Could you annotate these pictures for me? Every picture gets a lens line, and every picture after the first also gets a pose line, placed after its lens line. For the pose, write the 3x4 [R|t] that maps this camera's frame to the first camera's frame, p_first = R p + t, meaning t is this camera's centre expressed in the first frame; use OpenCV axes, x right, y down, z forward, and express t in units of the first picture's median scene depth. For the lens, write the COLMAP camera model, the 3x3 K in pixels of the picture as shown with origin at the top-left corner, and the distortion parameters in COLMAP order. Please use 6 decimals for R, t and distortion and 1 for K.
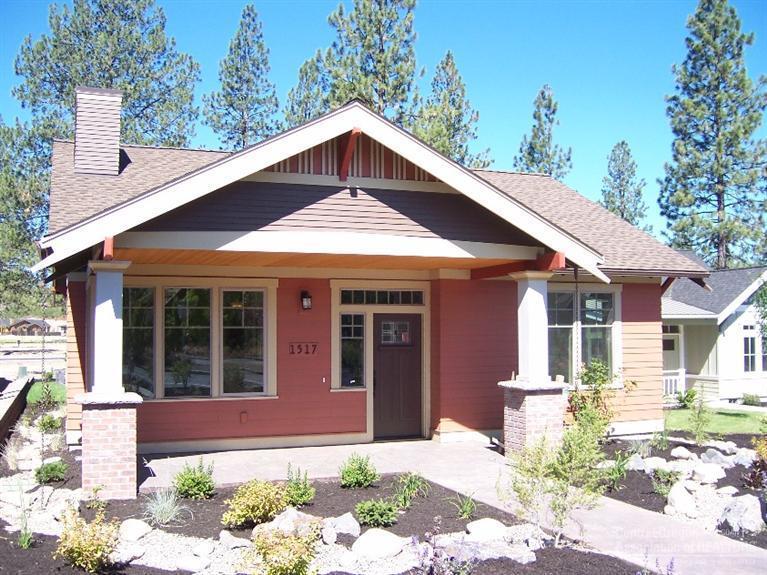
lens RADIAL K [[918.0, 0, 383.5], [0, 918.0, 287.5], [0, 0, 1]] dist [-0.109939, -0.002716]
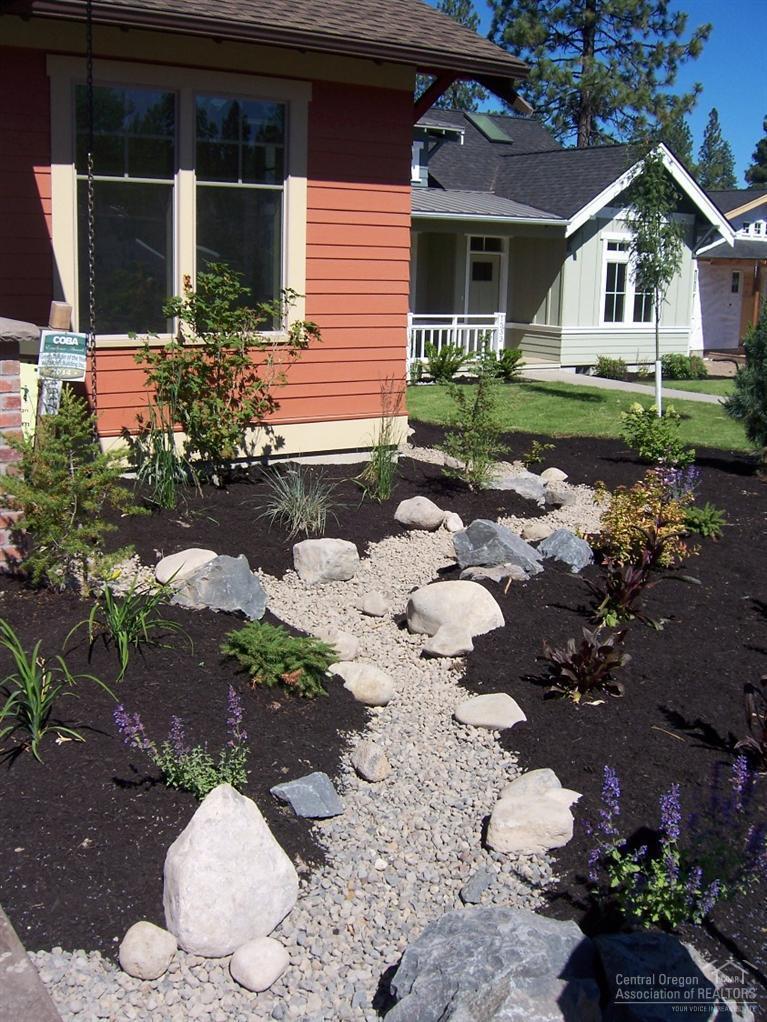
lens RADIAL K [[1223.2, 0, 383.5], [0, 1223.2, 511.0], [0, 0, 1]] dist [-0.109939, -0.002716]
pose [[0.980452, -0.009458, 0.196533, 0.097231], [-0.039336, 0.969259, 0.242879, 0.025280], [-0.192789, -0.245862, 0.949939, 0.231787]]
